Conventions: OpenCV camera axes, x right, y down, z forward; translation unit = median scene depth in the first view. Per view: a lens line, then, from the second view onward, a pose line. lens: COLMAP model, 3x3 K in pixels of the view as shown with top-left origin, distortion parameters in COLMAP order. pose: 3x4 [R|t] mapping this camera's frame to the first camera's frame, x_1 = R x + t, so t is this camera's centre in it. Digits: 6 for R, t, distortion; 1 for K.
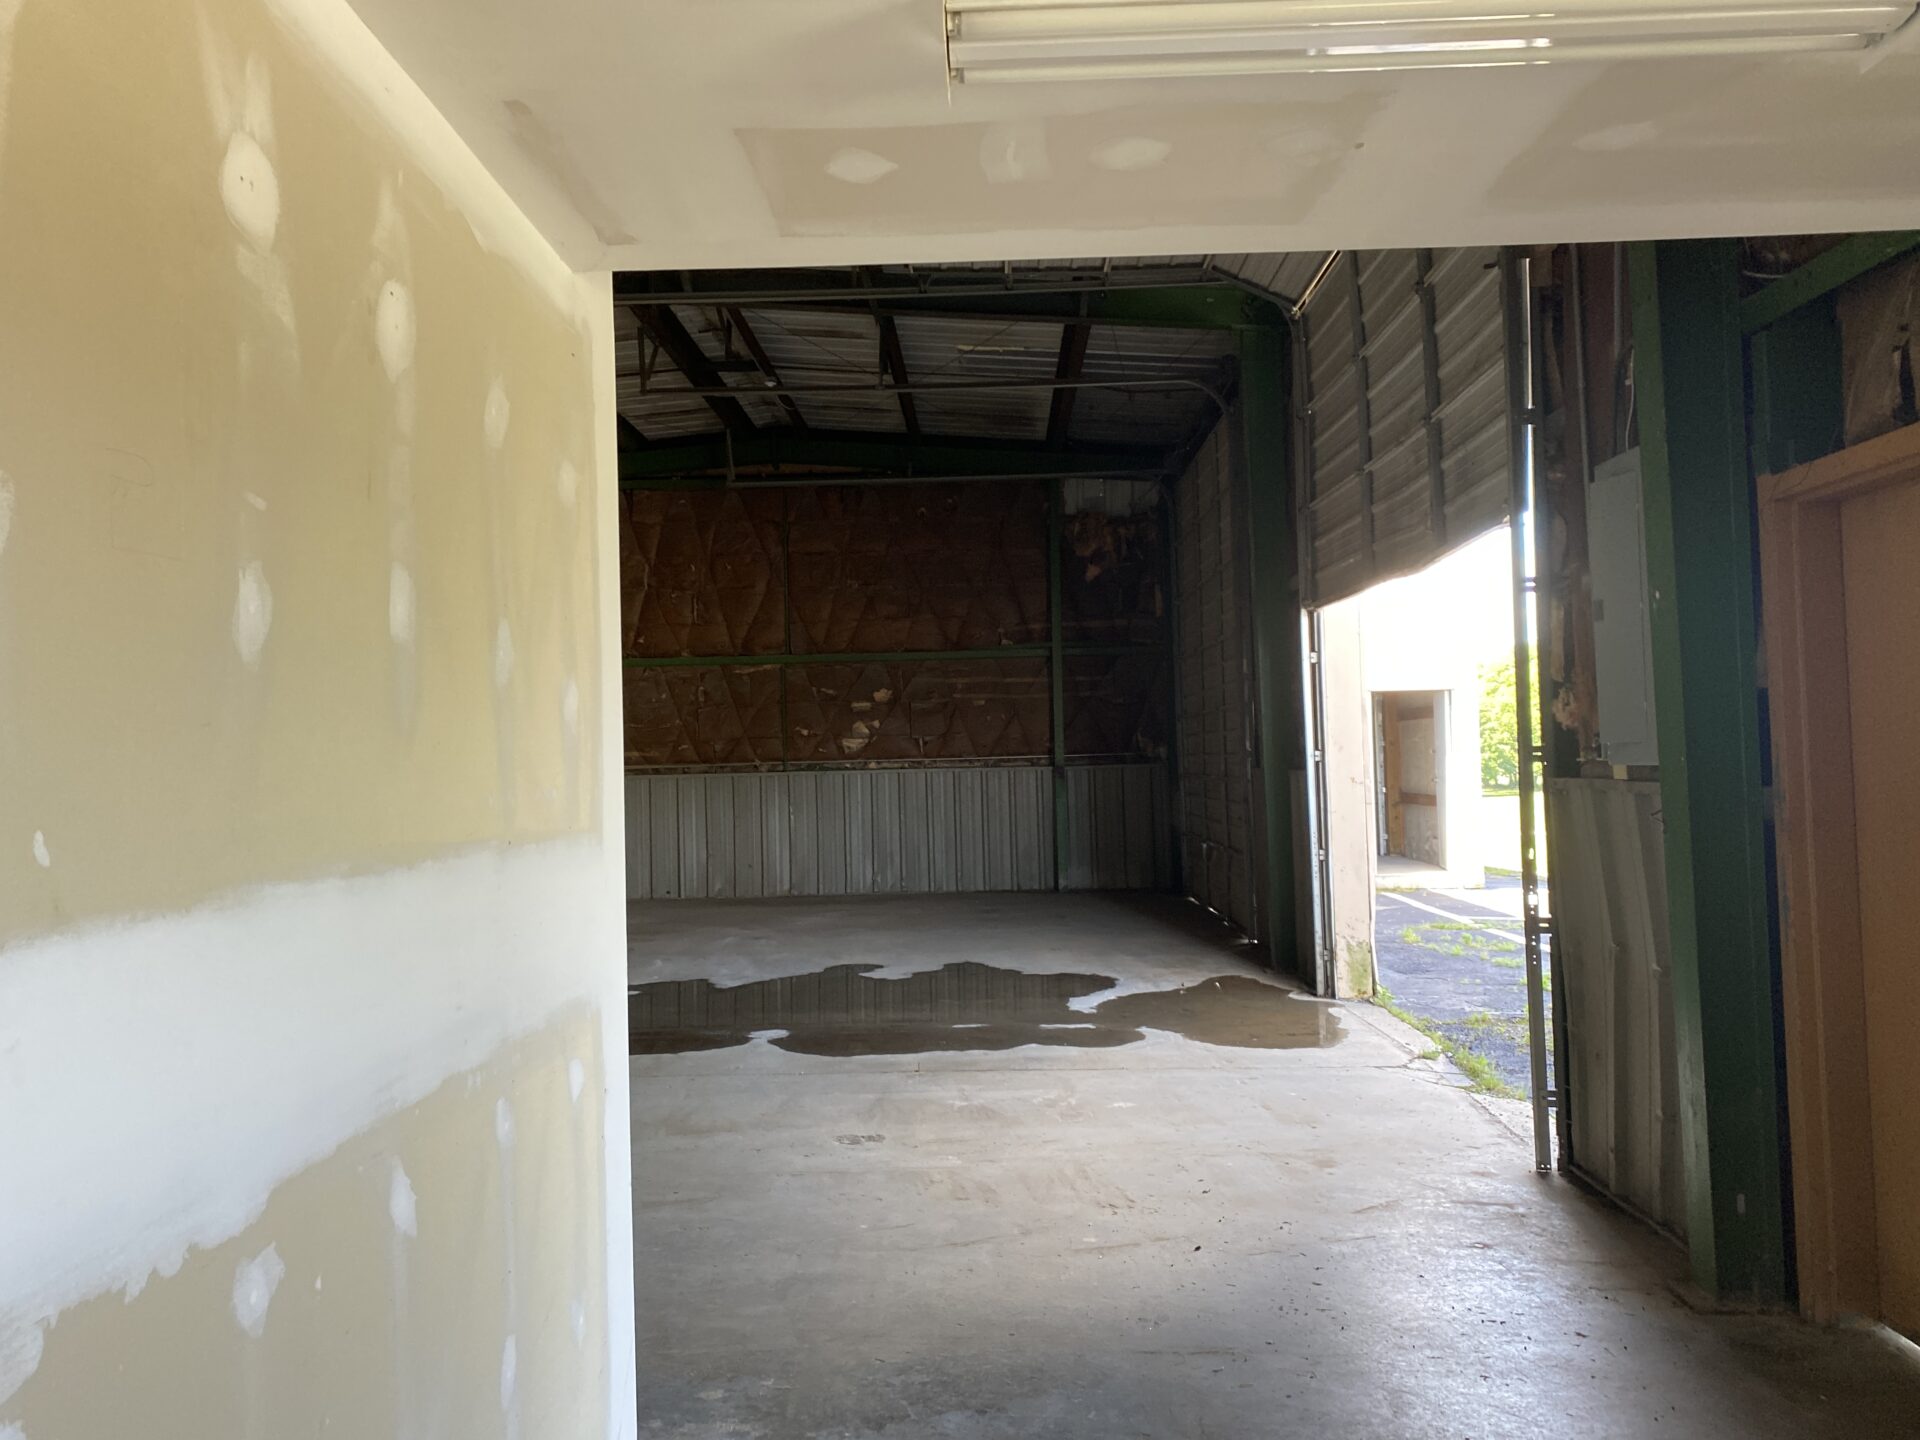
lens RADIAL K [[1472.5, 0, 953.9], [0, 1472.5, 720.6], [0, 0, 1]] dist [0.032825, -0.035676]
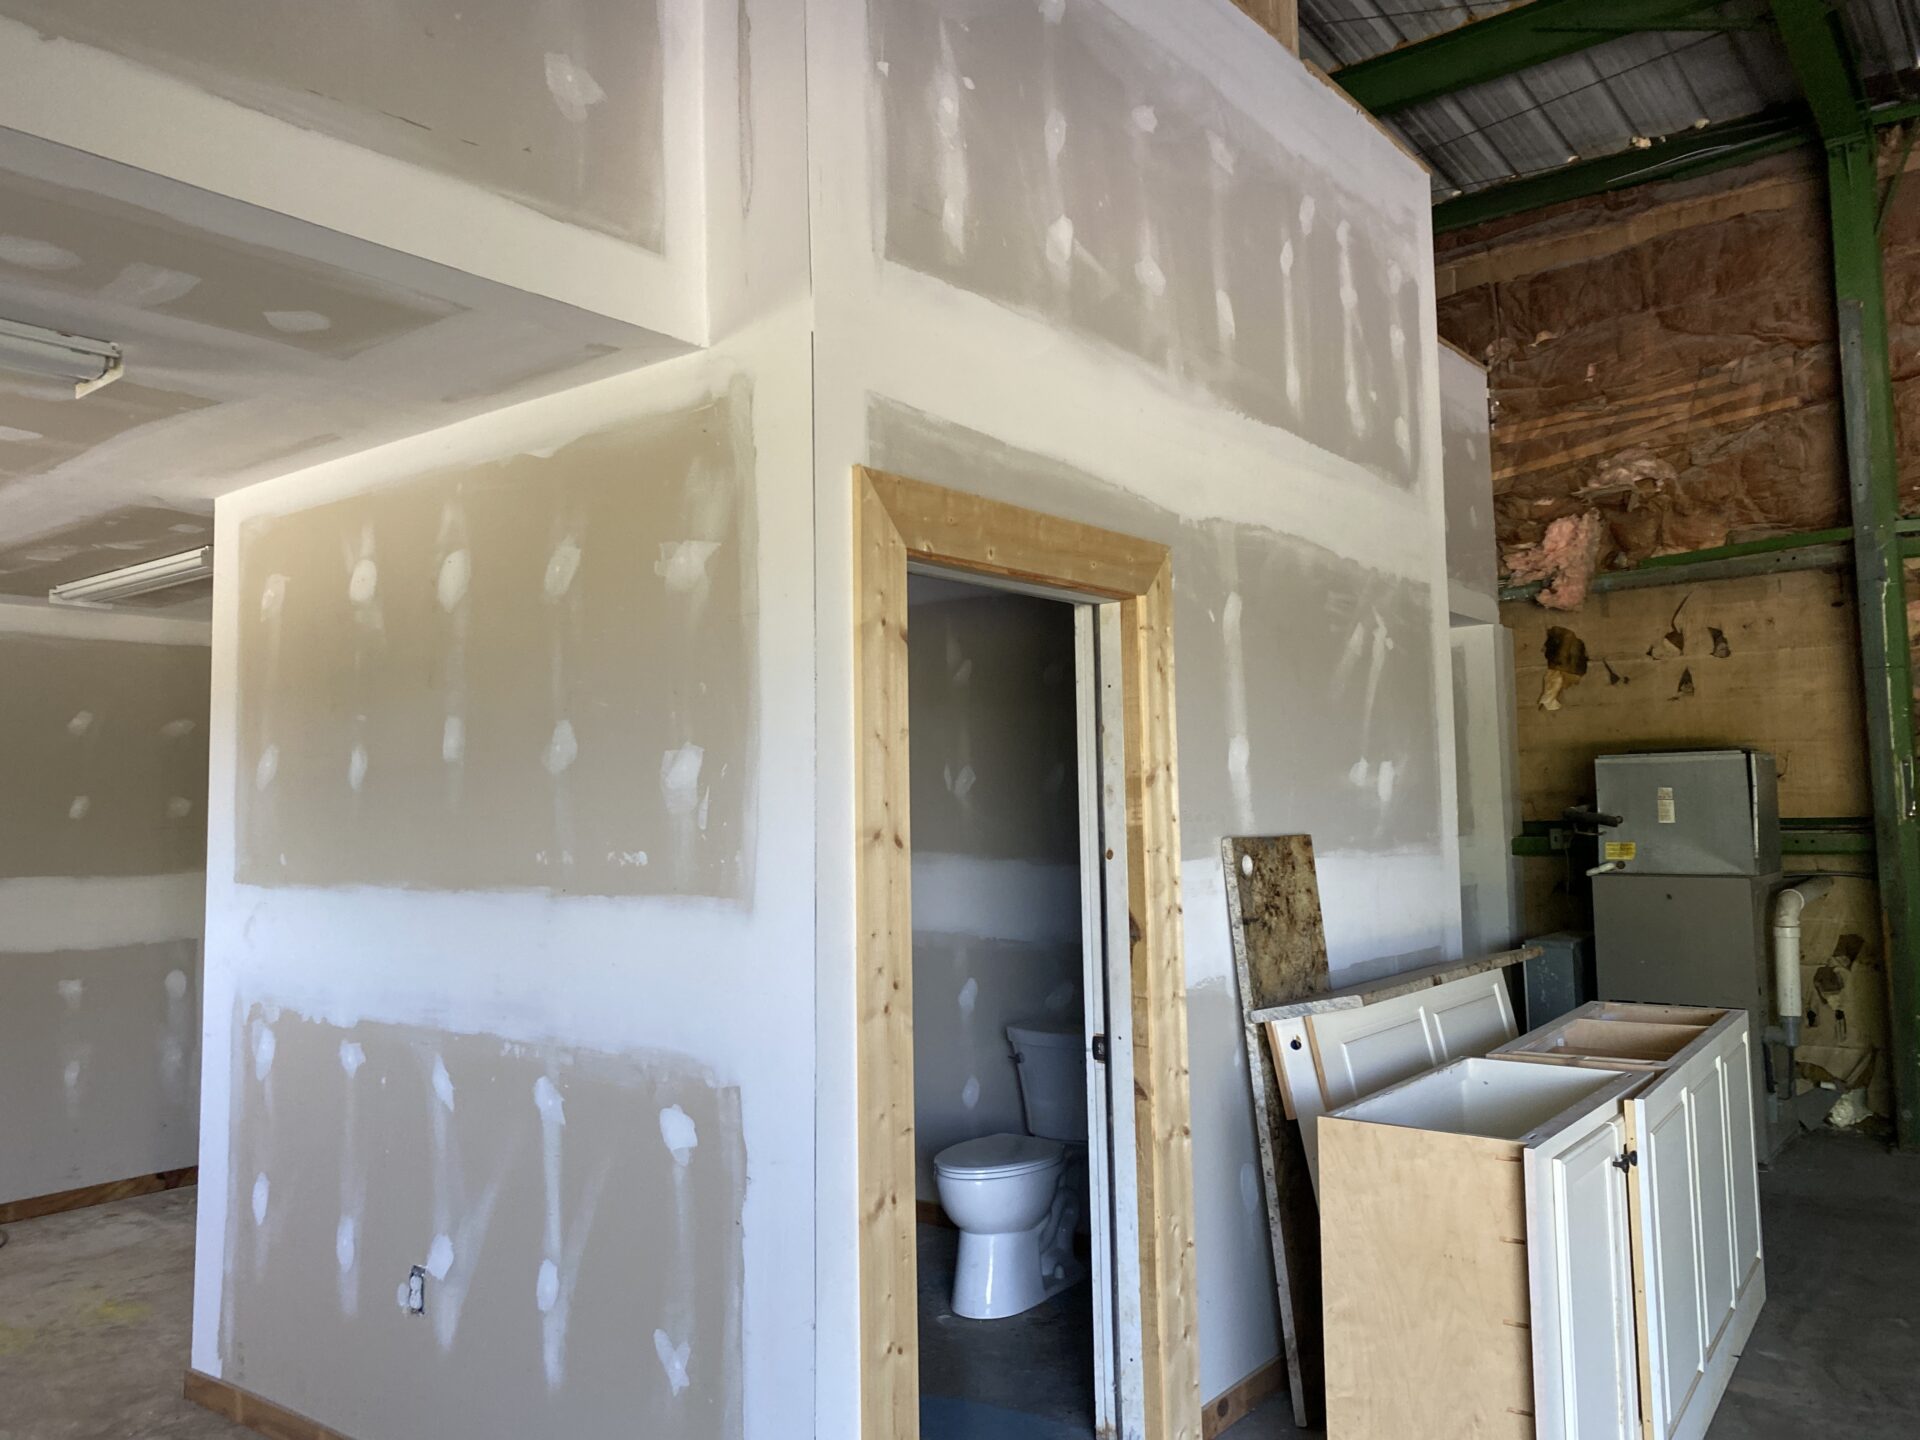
lens RADIAL K [[1472.5, 0, 958.6], [0, 1472.5, 713.3], [0, 0, 1]] dist [0.032825, -0.035676]
pose [[-0.590739, -0.023764, -0.806513, 0.655871], [0.056574, 0.995886, -0.070782, 0.047598], [0.804877, -0.087442, -0.586964, 2.444953]]
